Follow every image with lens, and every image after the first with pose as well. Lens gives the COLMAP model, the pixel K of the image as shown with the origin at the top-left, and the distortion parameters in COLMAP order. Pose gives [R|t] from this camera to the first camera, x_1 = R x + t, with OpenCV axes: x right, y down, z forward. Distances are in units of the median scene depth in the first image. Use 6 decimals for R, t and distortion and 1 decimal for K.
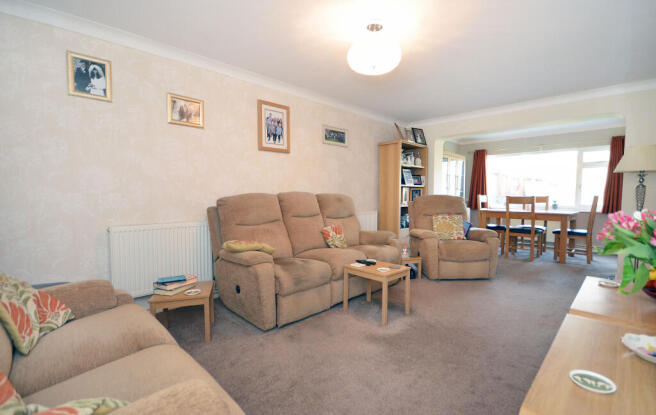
lens RADIAL K [[284.4, 0, 328.0], [0, 284.4, 207.5], [0, 0, 1]] dist [-0.000489, -0.000026]
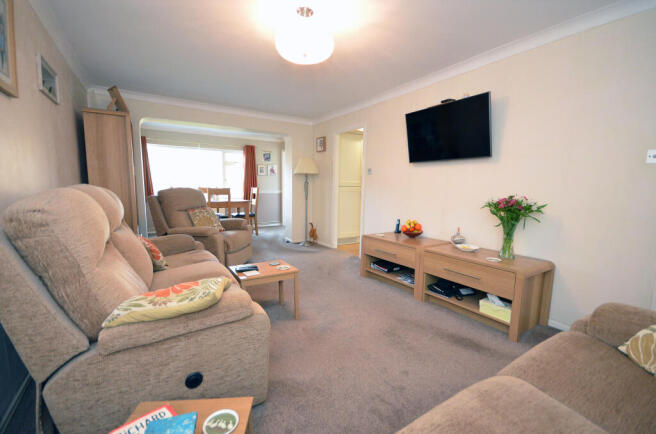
lens RADIAL K [[289.4, 0, 328.0], [0, 289.4, 217.0], [0, 0, 1]] dist [-0.000042, -0.000006]
pose [[0.208416, -0.100897, 0.972822, -0.464730], [0.033050, 0.994823, 0.096098, -0.025973], [-0.977482, 0.012123, 0.210671, 0.409790]]
